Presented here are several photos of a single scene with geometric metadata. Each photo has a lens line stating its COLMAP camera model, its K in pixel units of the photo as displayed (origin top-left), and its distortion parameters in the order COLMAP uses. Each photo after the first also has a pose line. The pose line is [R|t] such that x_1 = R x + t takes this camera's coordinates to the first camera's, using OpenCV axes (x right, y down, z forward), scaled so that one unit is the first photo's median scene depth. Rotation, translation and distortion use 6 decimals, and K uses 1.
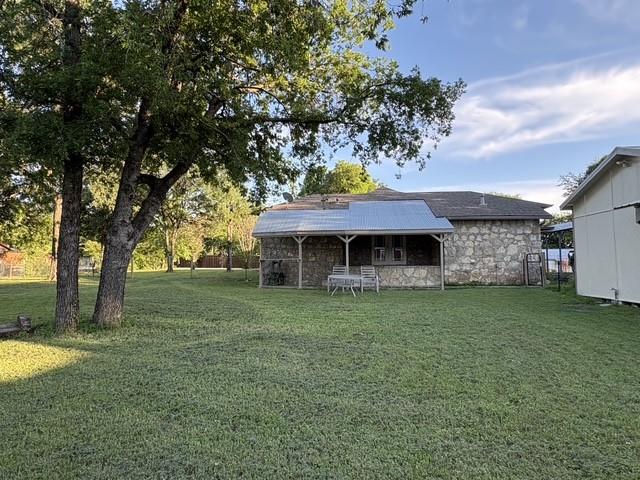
lens RADIAL K [[379.9, 0, 320.1], [0, 379.9, 240.0], [0, 0, 1]] dist [-0.003678, 0.000820]
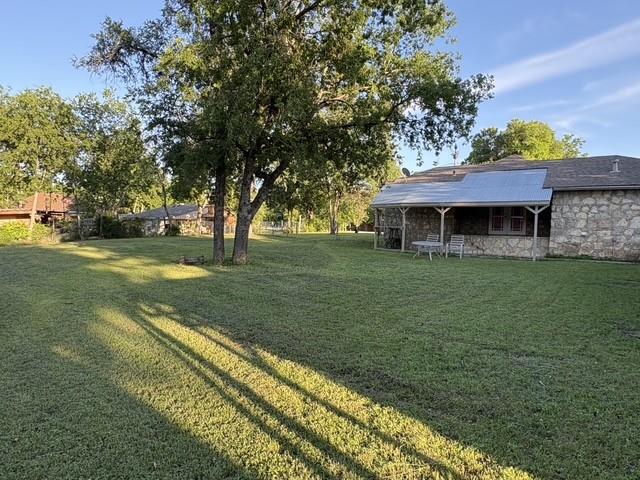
lens RADIAL K [[379.9, 0, 319.9], [0, 379.9, 239.9], [0, 0, 1]] dist [-0.003678, 0.000820]
pose [[0.882623, 0.041066, -0.468284, 0.261640], [0.002341, 0.995781, 0.091736, -0.018131], [0.470075, -0.082064, 0.878803, -0.151991]]
